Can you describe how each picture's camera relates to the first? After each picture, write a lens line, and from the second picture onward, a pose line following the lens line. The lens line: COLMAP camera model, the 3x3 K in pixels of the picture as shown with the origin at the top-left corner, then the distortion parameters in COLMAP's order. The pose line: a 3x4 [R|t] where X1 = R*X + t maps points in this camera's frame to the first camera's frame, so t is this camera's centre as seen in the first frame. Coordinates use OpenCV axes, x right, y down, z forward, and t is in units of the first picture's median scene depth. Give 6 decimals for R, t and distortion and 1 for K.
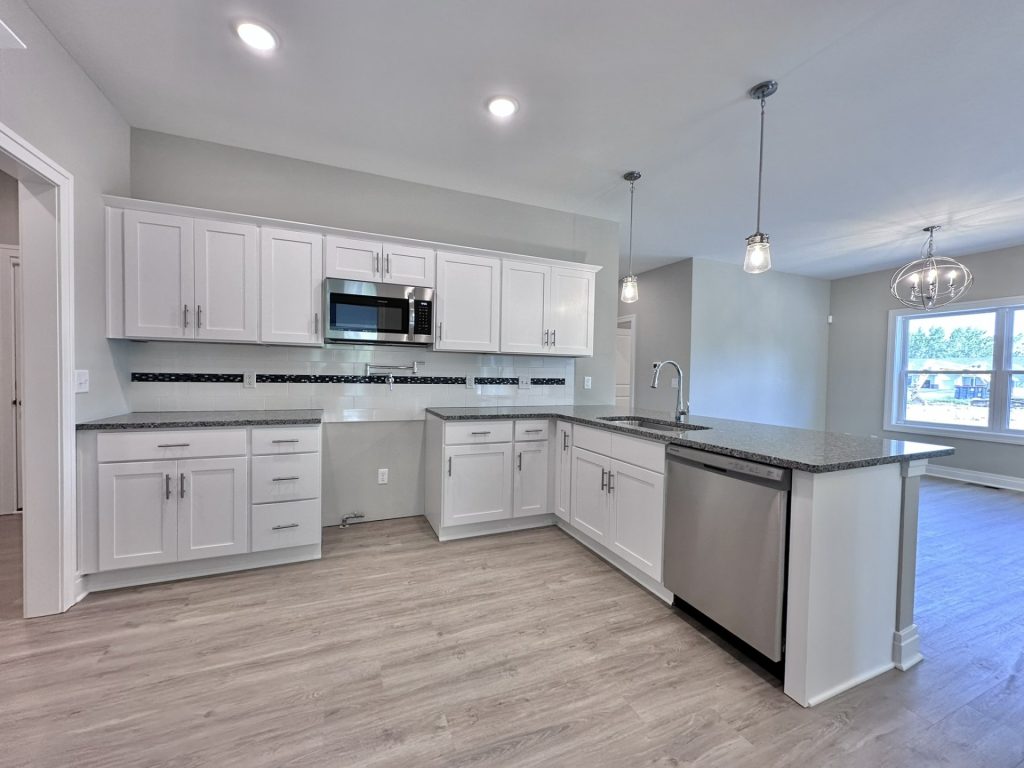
lens RADIAL K [[407.7, 0, 510.4], [0, 407.7, 384.7], [0, 0, 1]] dist [0.000653, 0.000450]
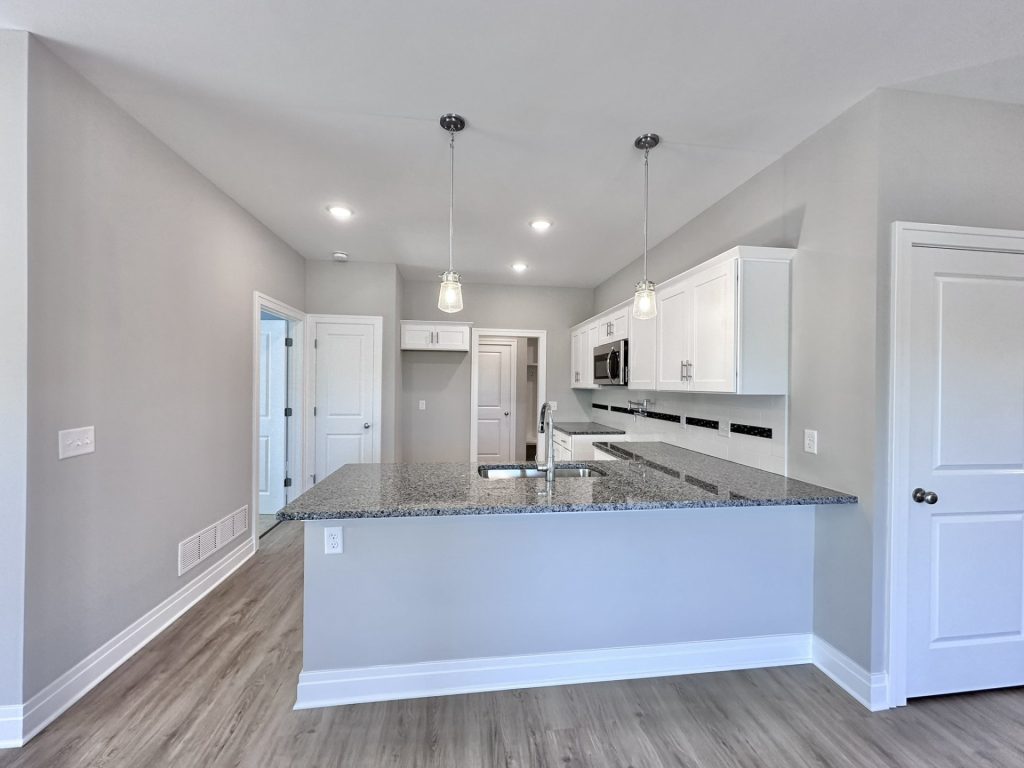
lens RADIAL K [[407.7, 0, 510.4], [0, 407.7, 384.7], [0, 0, 1]] dist [0.000653, 0.000450]
pose [[-0.267192, -0.021414, -0.963405, 0.855346], [-0.040648, 0.999114, -0.010935, -0.060136], [0.962786, 0.036239, -0.267826, 0.807640]]
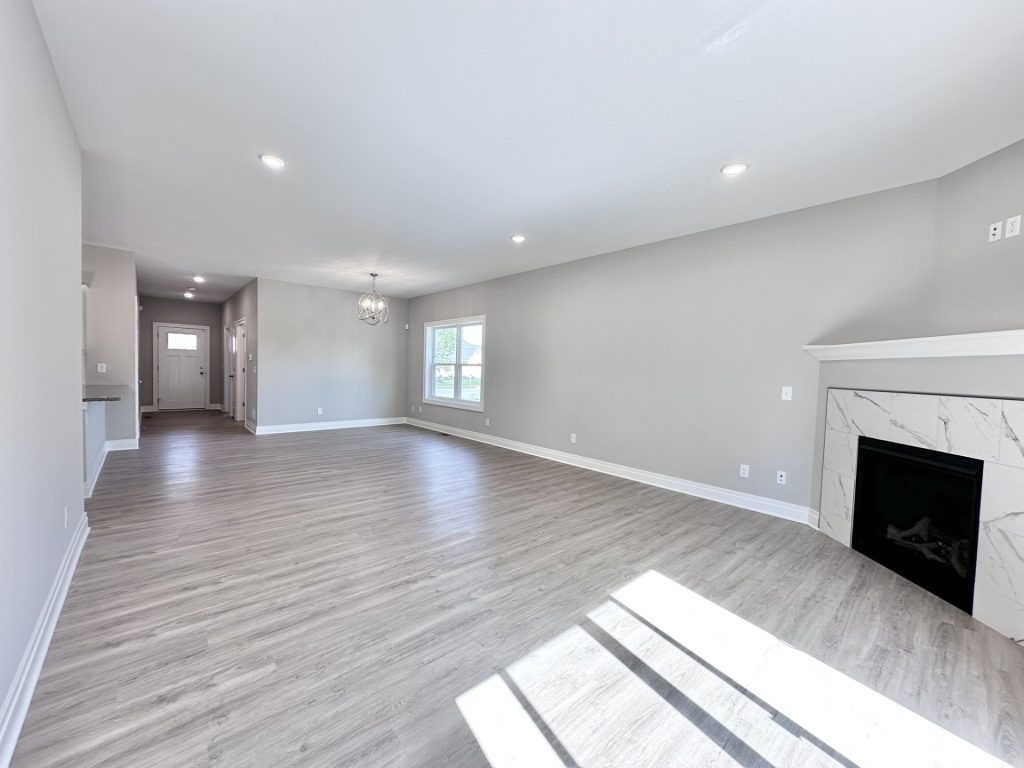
lens RADIAL K [[407.7, 0, 510.4], [0, 407.7, 384.7], [0, 0, 1]] dist [0.000653, 0.000450]
pose [[0.949303, -0.004423, 0.314333, 1.116590], [-0.002368, 0.999772, 0.021222, 0.018541], [-0.314355, -0.020891, 0.949076, -0.761602]]
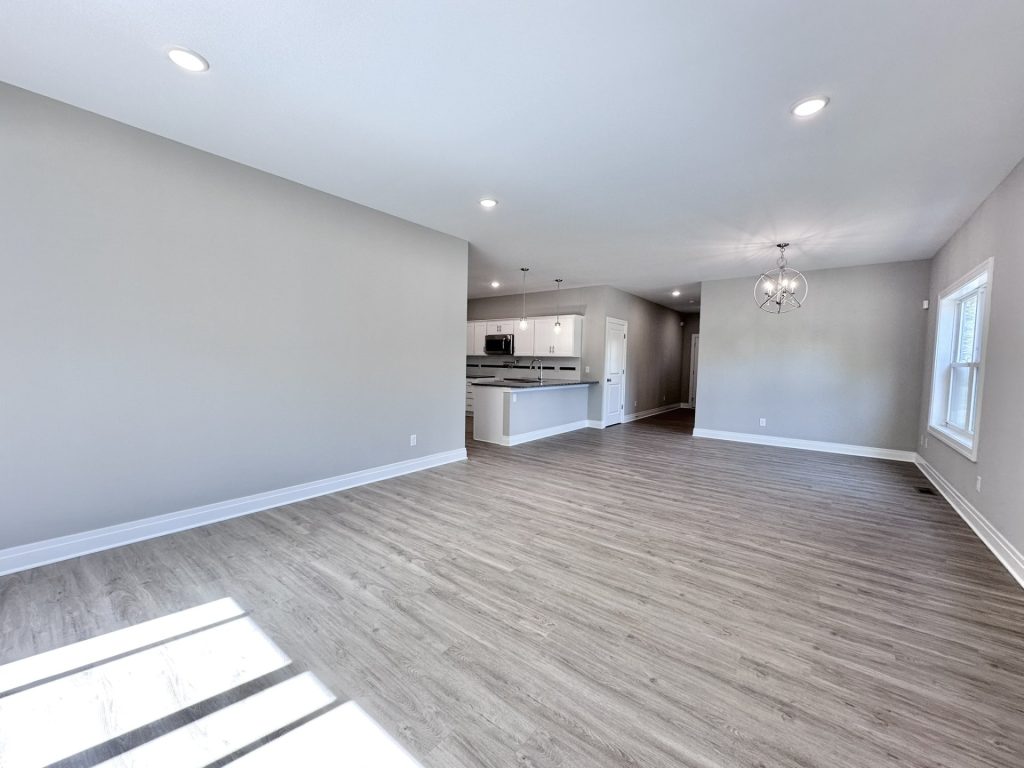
lens RADIAL K [[407.7, 0, 510.4], [0, 407.7, 384.7], [0, 0, 1]] dist [0.000653, 0.000450]
pose [[0.477407, 0.042316, -0.877663, 1.859121], [-0.033959, 0.998982, 0.029693, 0.022982], [0.878026, 0.015629, 0.478358, -0.292566]]
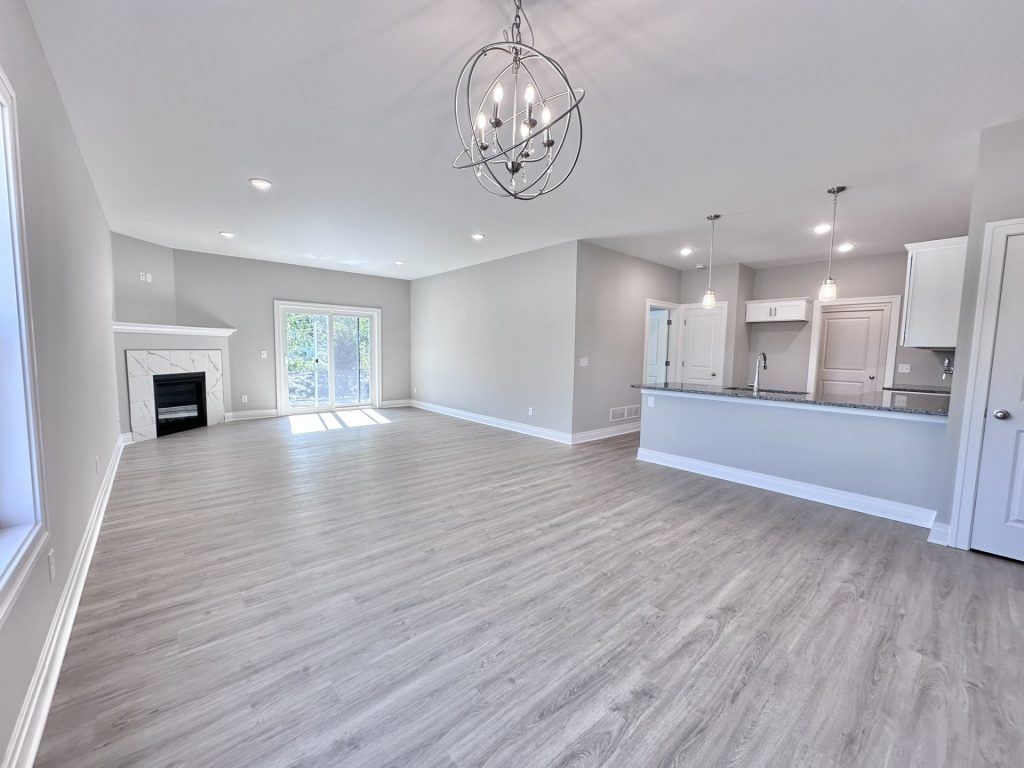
lens RADIAL K [[400.3, 0, 509.2], [0, 400.3, 383.6], [0, 0, 1]] dist [-0.000335, -0.000025]
pose [[-0.949743, -0.009318, -0.312892, 1.254395], [-0.044365, 0.993474, 0.105076, -0.041822], [0.309871, 0.113677, -0.943958, 1.516536]]
